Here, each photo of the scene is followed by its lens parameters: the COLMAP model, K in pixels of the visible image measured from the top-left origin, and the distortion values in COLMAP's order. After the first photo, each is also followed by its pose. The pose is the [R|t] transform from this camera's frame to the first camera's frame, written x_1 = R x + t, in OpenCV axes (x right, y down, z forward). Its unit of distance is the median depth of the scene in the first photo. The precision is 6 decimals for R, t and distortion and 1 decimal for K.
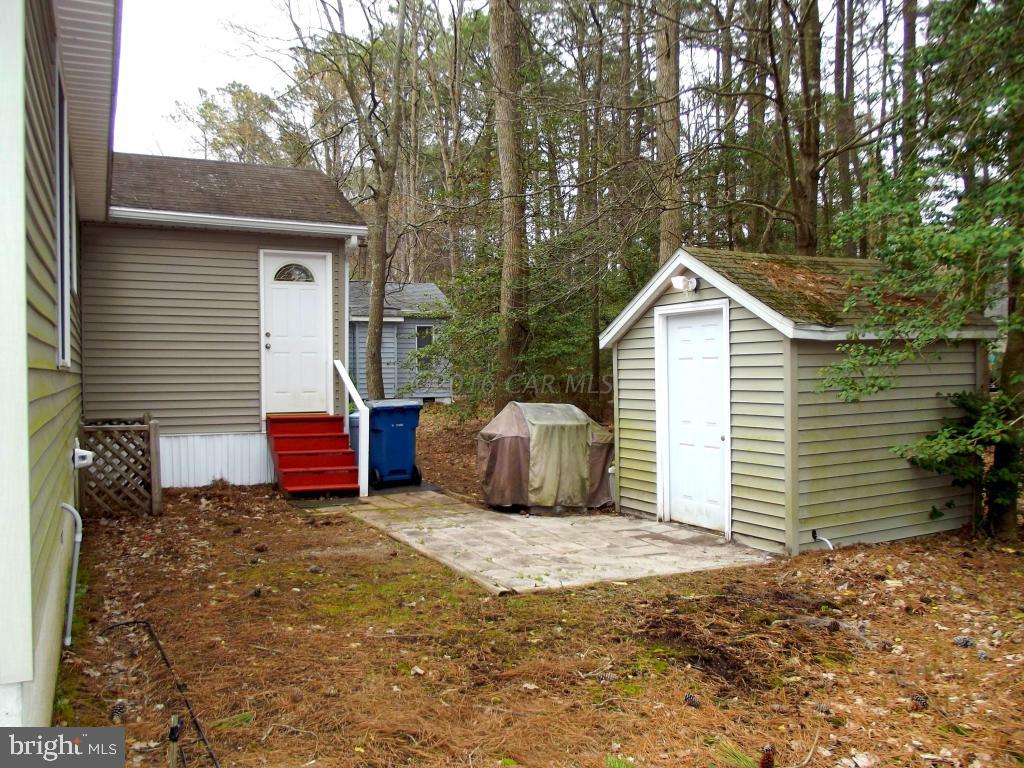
lens RADIAL K [[875.1, 0, 512.0], [0, 875.1, 384.0], [0, 0, 1]] dist [-0.011312, -0.003159]
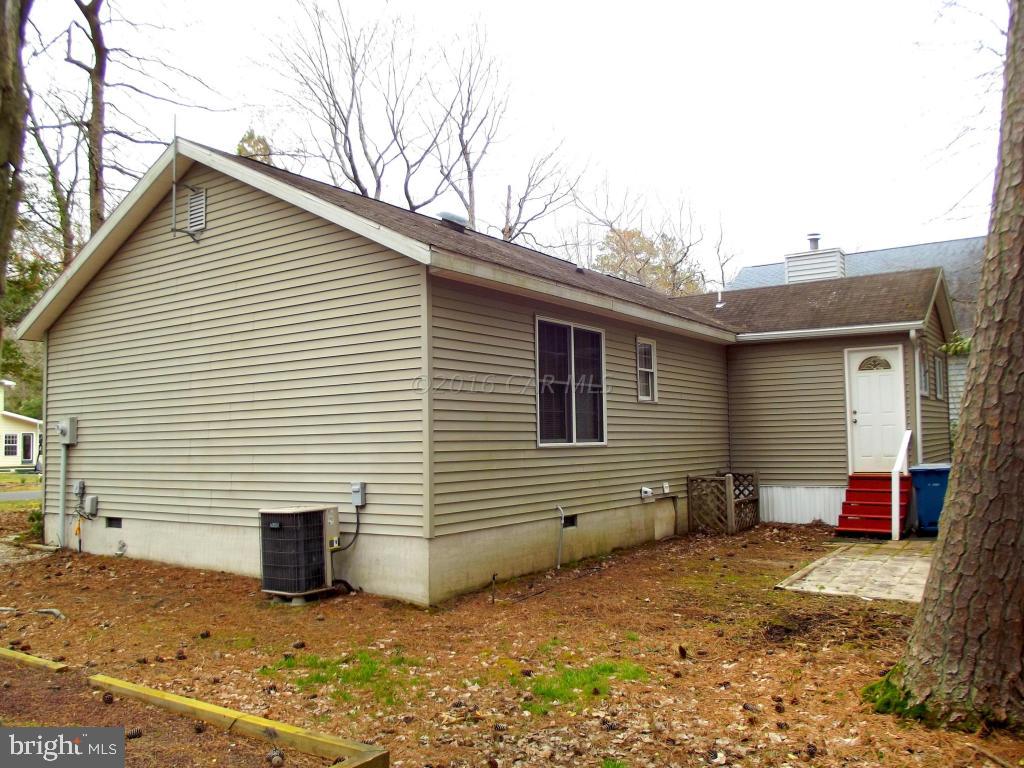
lens RADIAL K [[875.1, 0, 512.0], [0, 875.1, 384.0], [0, 0, 1]] dist [-0.011312, -0.003159]
pose [[0.502144, -0.062542, -0.862520, 0.604683], [0.003348, 0.997515, -0.070382, -0.008422], [0.864778, 0.032454, 0.501105, -0.104799]]
